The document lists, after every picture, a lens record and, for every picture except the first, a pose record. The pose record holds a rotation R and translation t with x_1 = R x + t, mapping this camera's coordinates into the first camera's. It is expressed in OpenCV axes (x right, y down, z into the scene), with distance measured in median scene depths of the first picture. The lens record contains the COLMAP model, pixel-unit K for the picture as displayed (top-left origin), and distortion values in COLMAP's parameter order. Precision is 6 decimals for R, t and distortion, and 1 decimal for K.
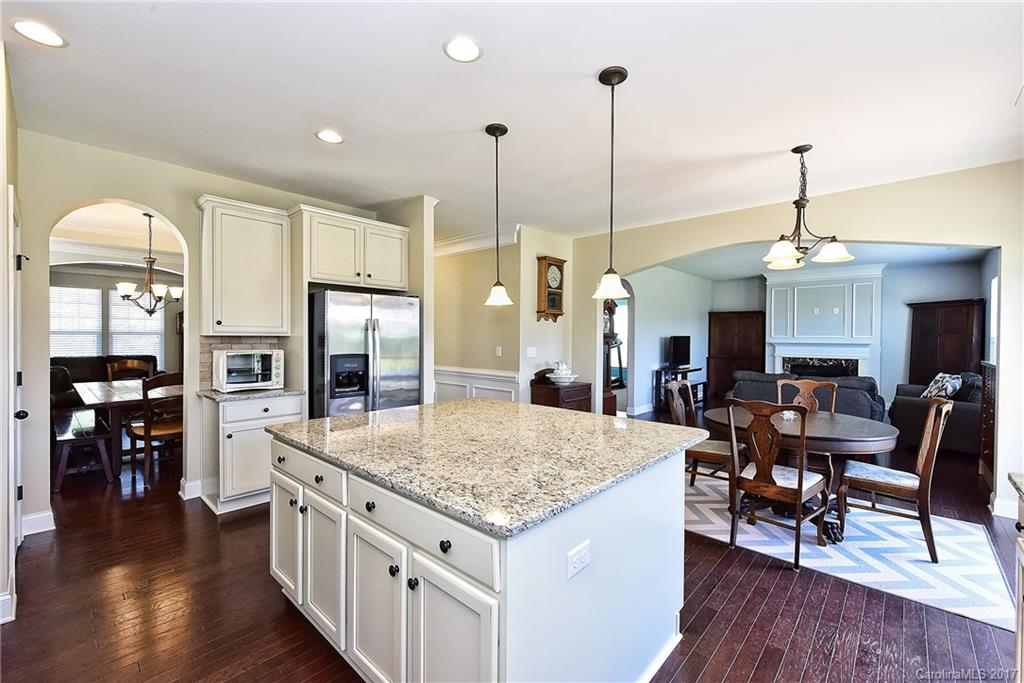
lens RADIAL K [[428.8, 0, 512.0], [0, 428.8, 341.5], [0, 0, 1]] dist [-0.000631, -0.000156]
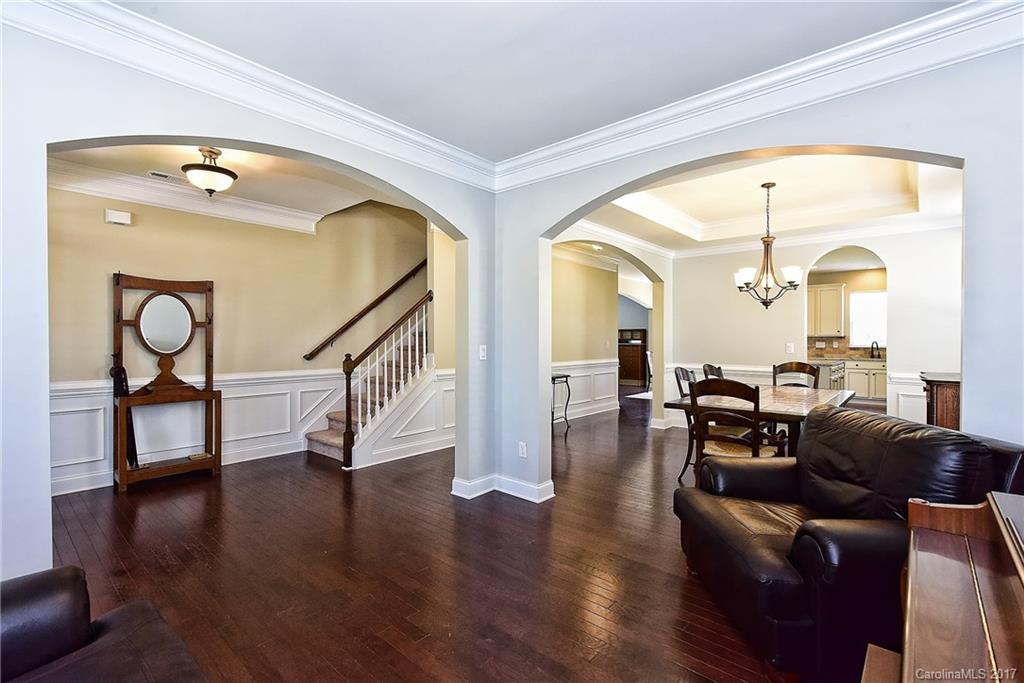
lens RADIAL K [[455.0, 0, 512.0], [0, 455.0, 341.5], [0, 0, 1]] dist [0.001426, -0.000028]
pose [[-0.017538, -0.013524, 0.999755, -0.993369], [0.012952, 0.999822, 0.013752, -0.009201], [-0.999762, 0.013190, -0.017359, 0.880035]]
